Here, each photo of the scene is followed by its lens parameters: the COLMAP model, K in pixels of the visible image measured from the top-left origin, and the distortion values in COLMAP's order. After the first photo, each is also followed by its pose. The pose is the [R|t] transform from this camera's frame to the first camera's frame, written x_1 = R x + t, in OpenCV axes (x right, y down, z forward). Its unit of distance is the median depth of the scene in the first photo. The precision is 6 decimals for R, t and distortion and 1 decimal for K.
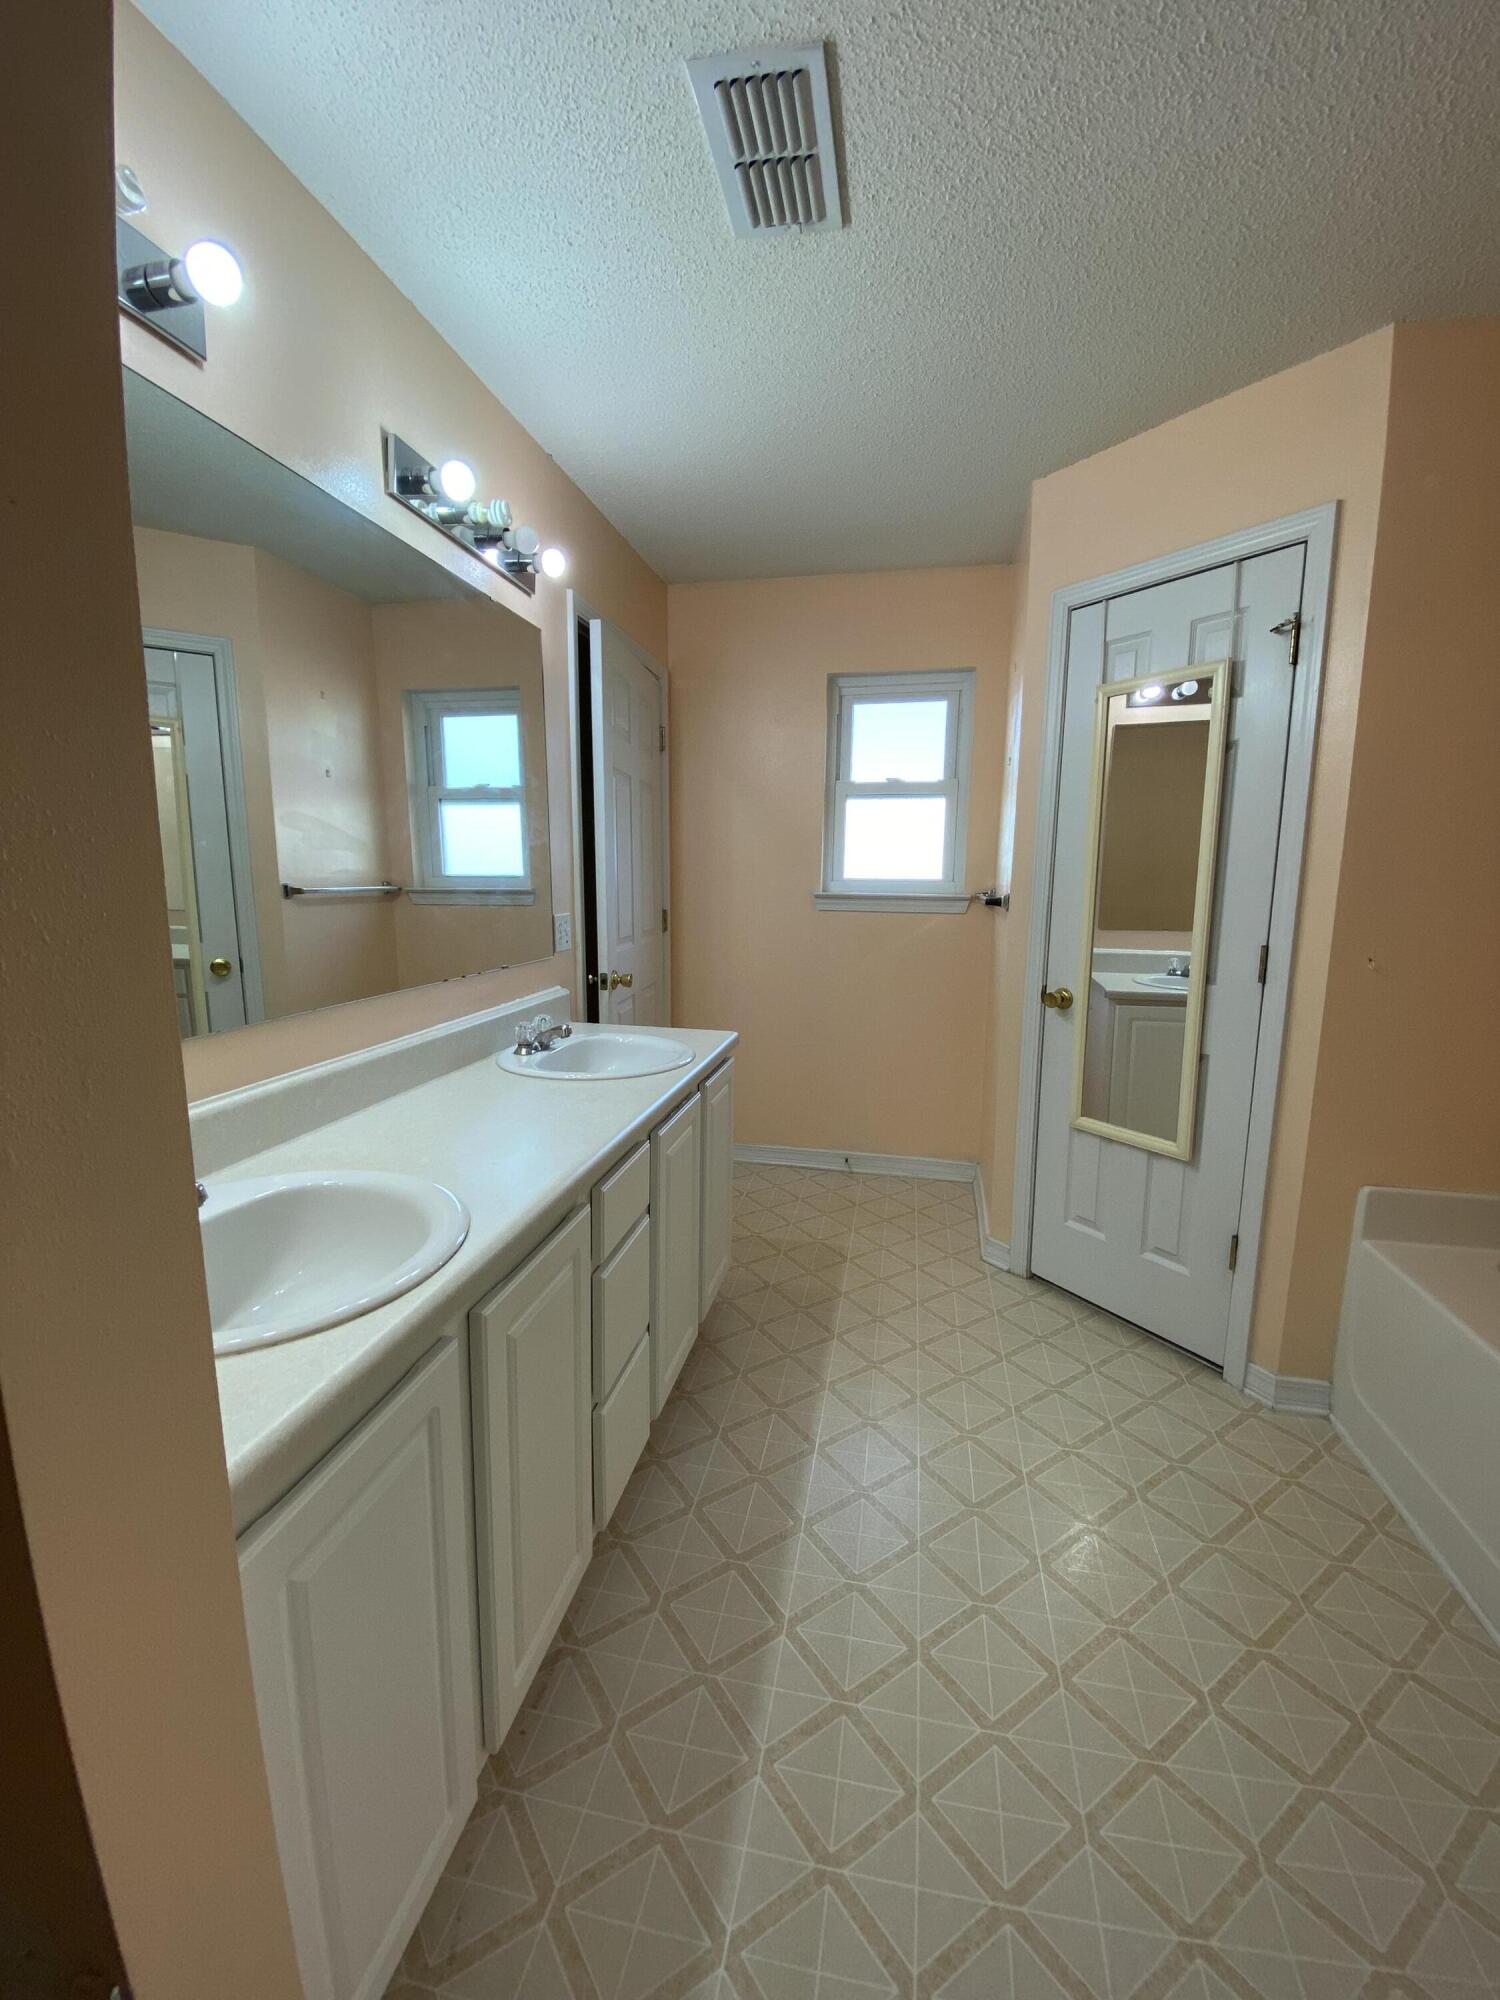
lens RADIAL K [[803.7, 0, 754.8], [0, 803.7, 993.5], [0, 0, 1]] dist [-0.001999, -0.010508]
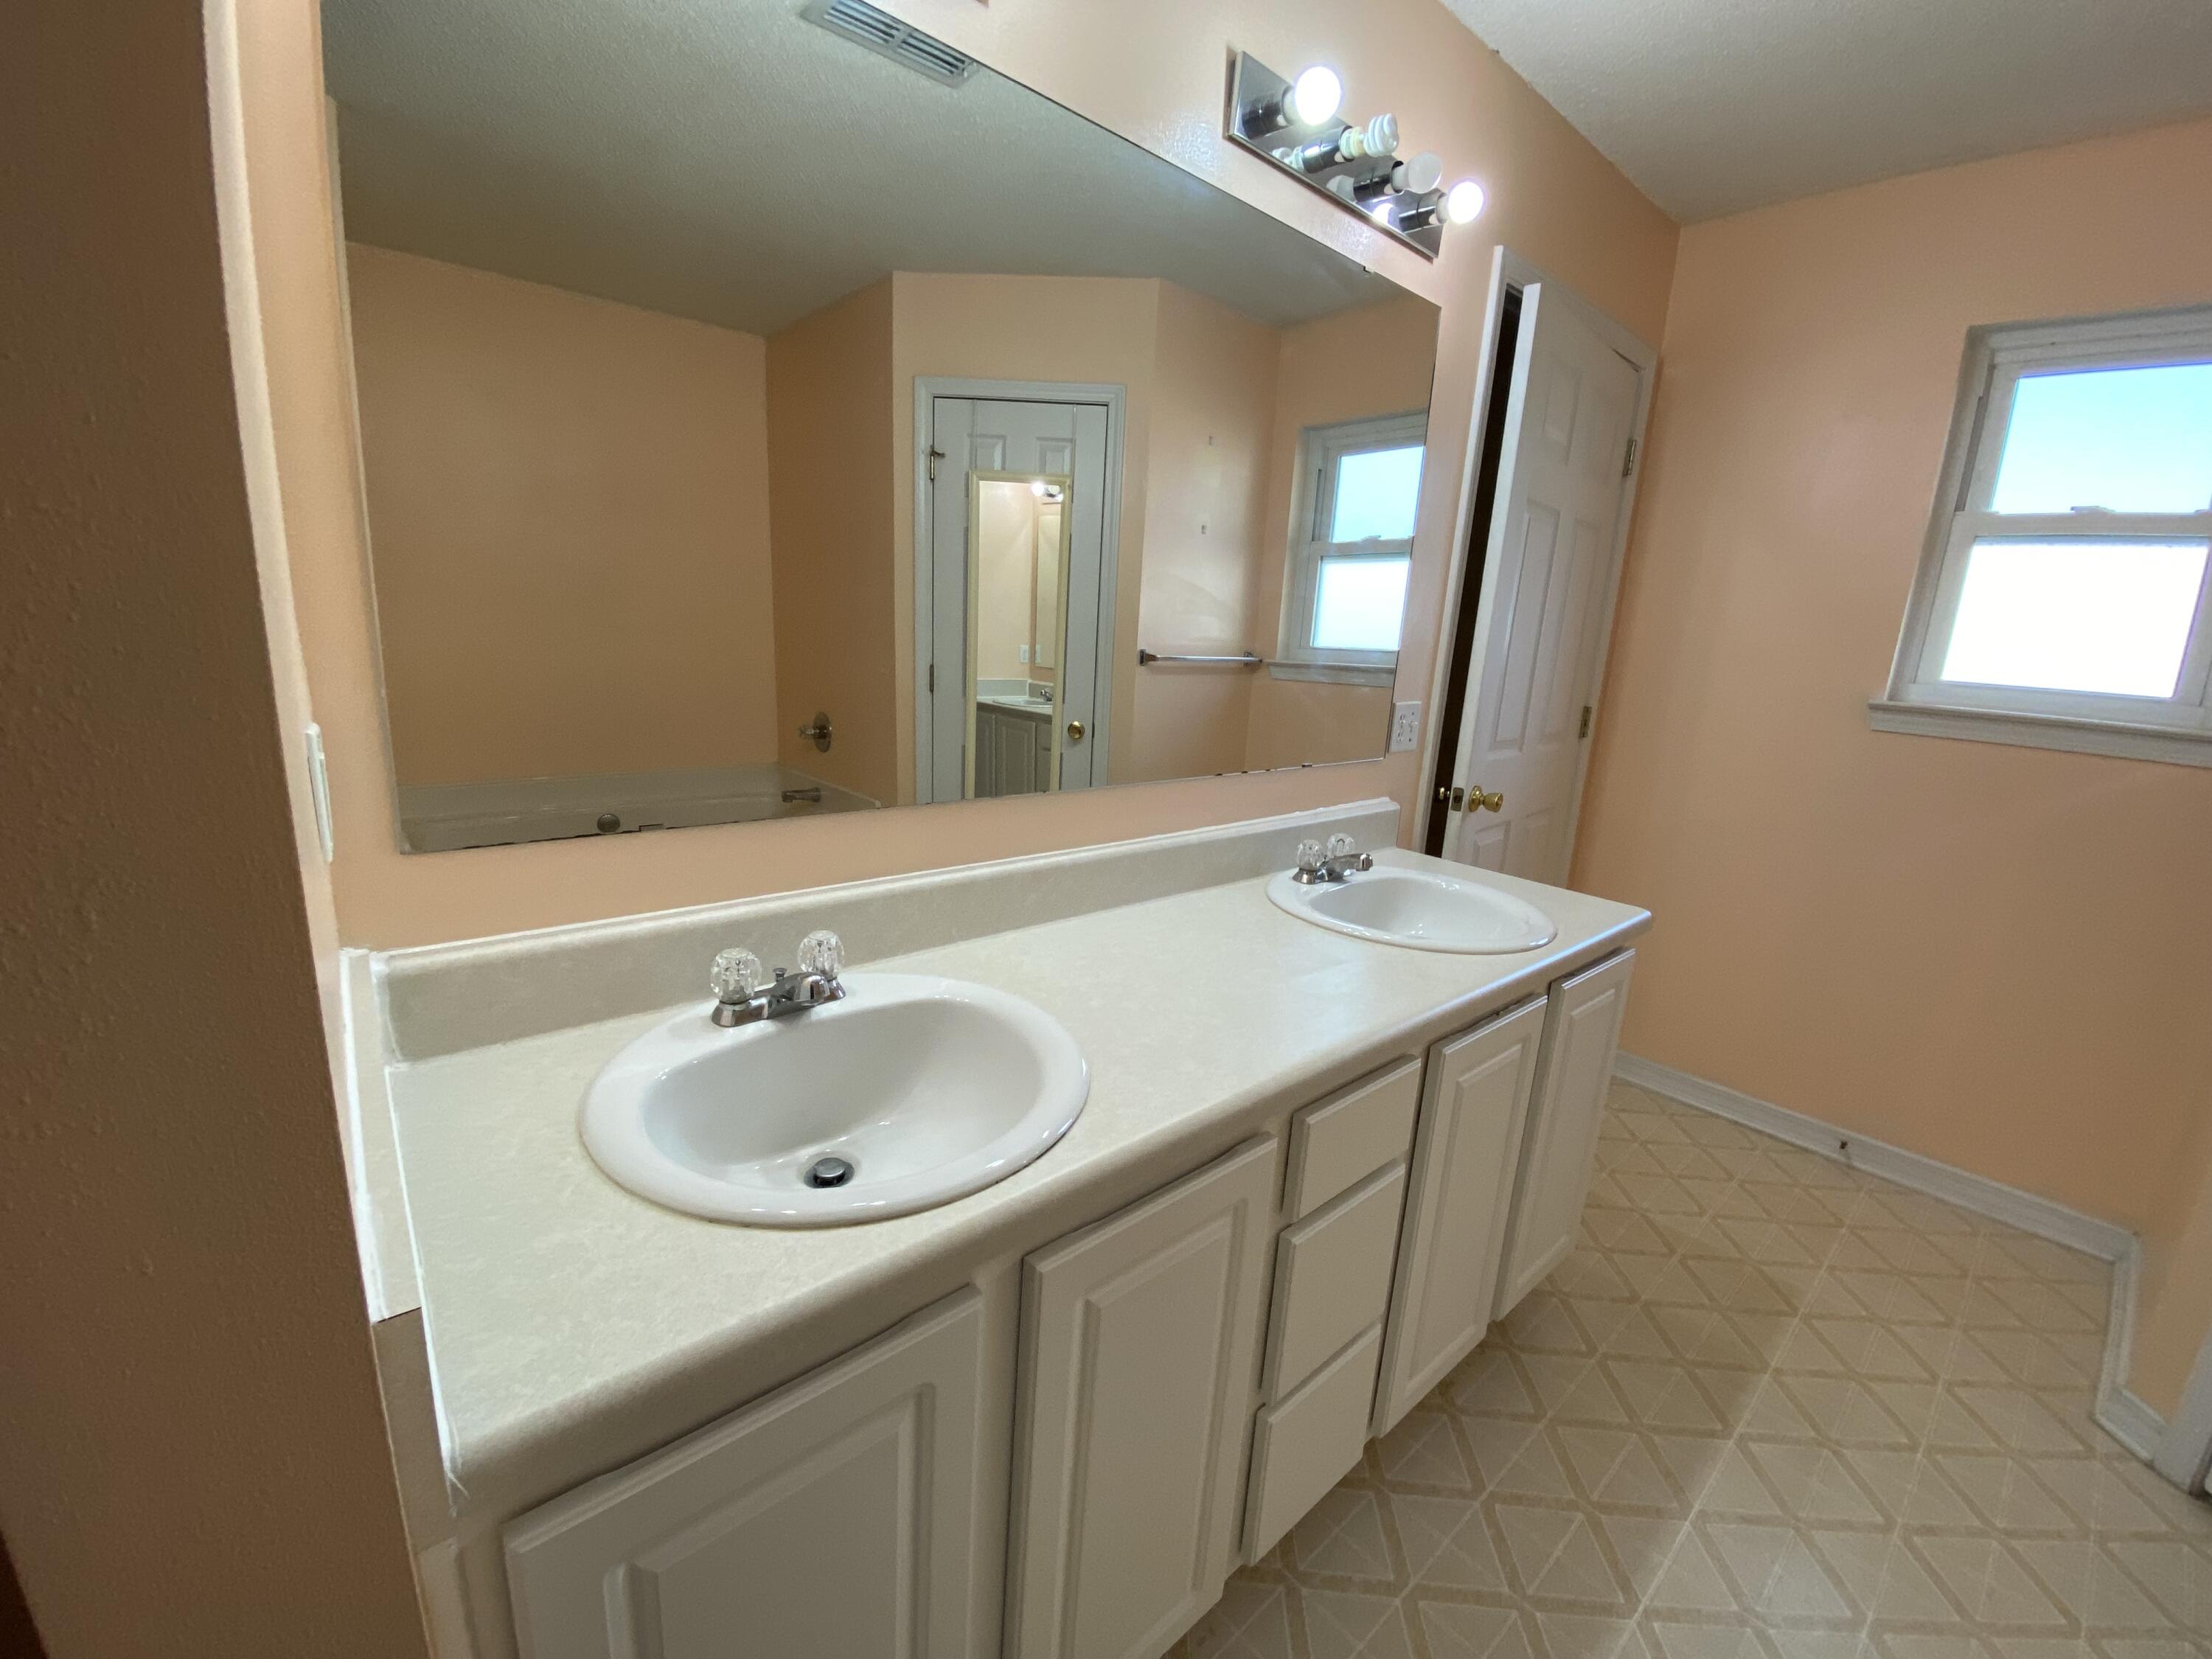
lens RADIAL K [[888.9, 0, 1096.1], [0, 888.9, 830.6], [0, 0, 1]] dist [-0.001999, -0.010508]
pose [[0.787826, 0.161624, -0.594313, 0.045700], [-0.131108, 0.986847, 0.094575, -0.025195], [0.601781, 0.003411, 0.798654, 0.202916]]
